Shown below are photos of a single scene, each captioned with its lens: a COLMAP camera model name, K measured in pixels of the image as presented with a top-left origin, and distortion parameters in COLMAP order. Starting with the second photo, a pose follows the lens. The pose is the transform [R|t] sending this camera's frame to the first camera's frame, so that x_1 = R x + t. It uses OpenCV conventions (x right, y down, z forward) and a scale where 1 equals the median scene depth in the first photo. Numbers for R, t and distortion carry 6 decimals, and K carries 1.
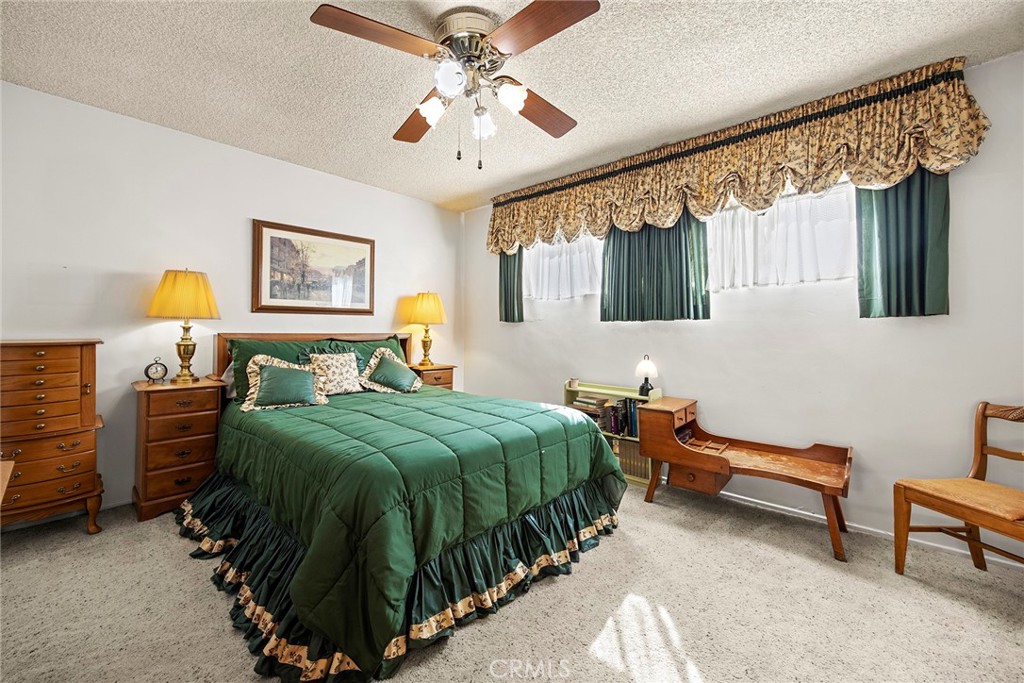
lens RADIAL K [[397.7, 0, 512.5], [0, 397.7, 323.6], [0, 0, 1]] dist [0.000875, -0.000072]
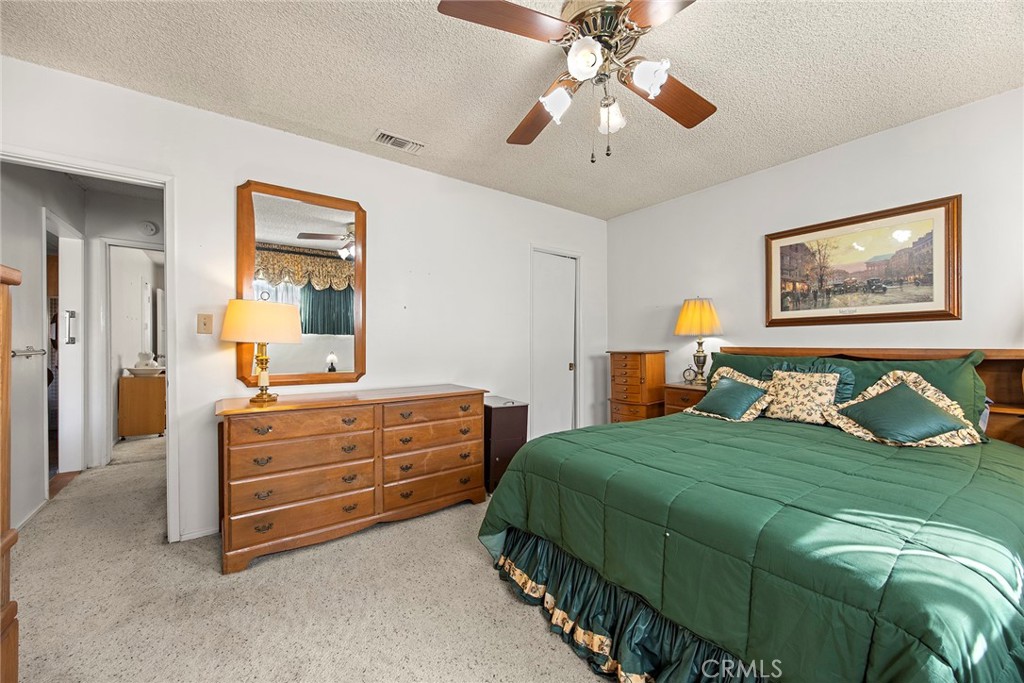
lens RADIAL K [[397.7, 0, 509.4], [0, 397.7, 345.3], [0, 0, 1]] dist [0.000875, -0.000072]
pose [[-0.180664, -0.001900, -0.983543, 0.454952], [0.017559, 0.999833, -0.005157, 0.011938], [0.983388, -0.018202, -0.180600, 0.524253]]
